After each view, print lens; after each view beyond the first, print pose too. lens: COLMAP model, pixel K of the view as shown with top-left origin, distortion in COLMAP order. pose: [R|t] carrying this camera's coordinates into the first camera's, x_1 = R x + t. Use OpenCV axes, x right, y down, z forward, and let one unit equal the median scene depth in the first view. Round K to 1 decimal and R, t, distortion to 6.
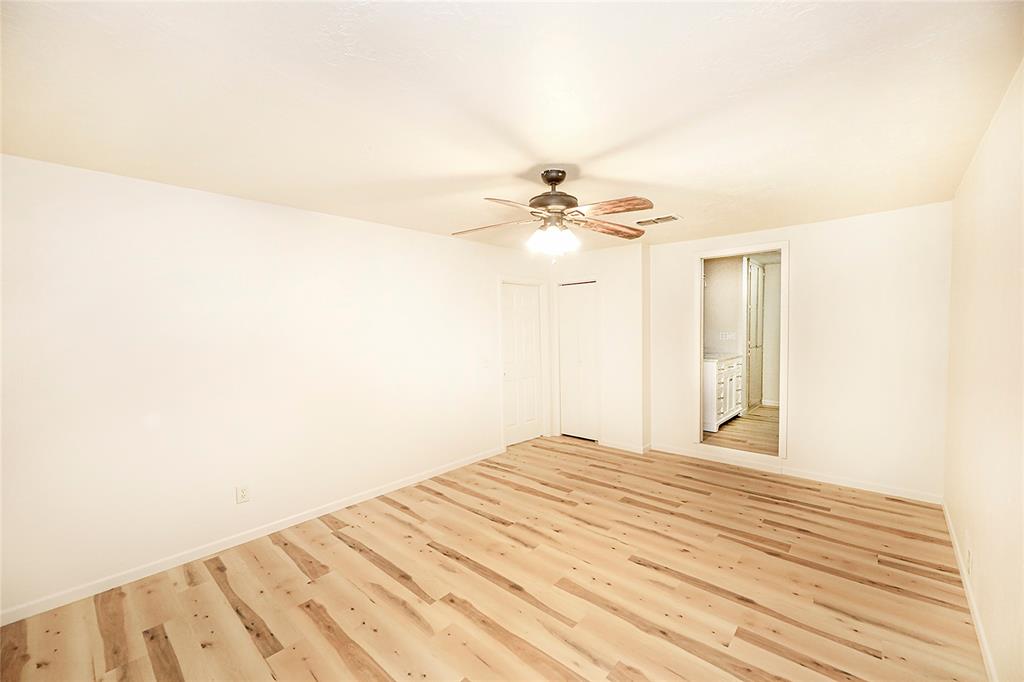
lens RADIAL K [[414.6, 0, 513.3], [0, 414.6, 342.9], [0, 0, 1]] dist [0.000680, -0.000233]
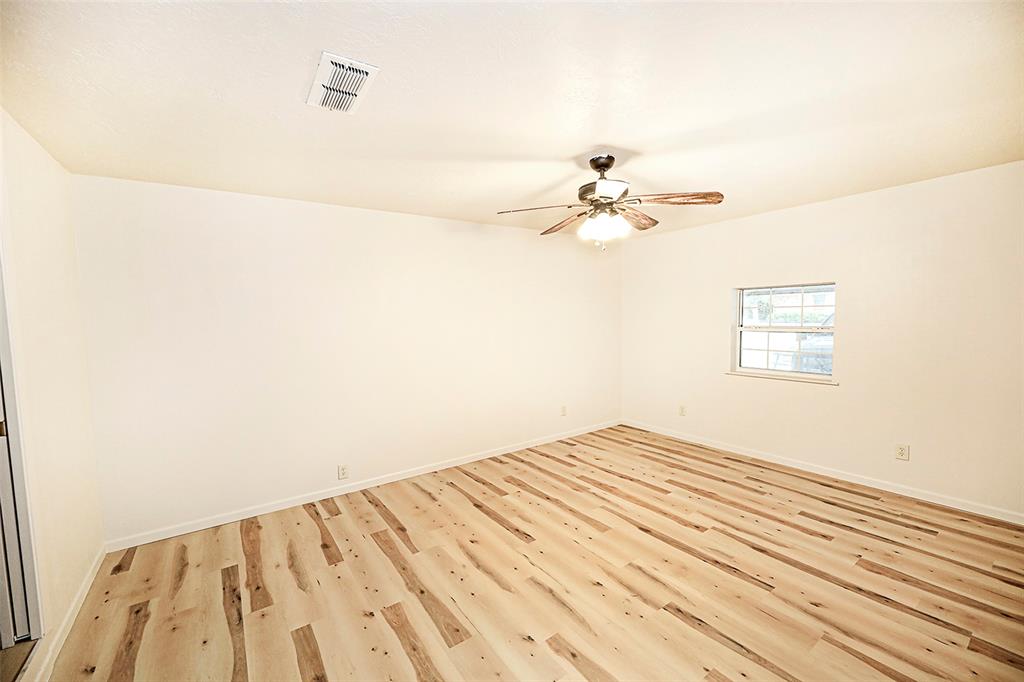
lens RADIAL K [[414.6, 0, 511.9], [0, 414.6, 343.3], [0, 0, 1]] dist [0.000680, -0.000233]
pose [[-0.975640, 0.023347, 0.218130, 0.090240], [0.047477, 0.993227, 0.106043, -0.073819], [-0.214177, 0.113816, -0.970141, 1.828161]]
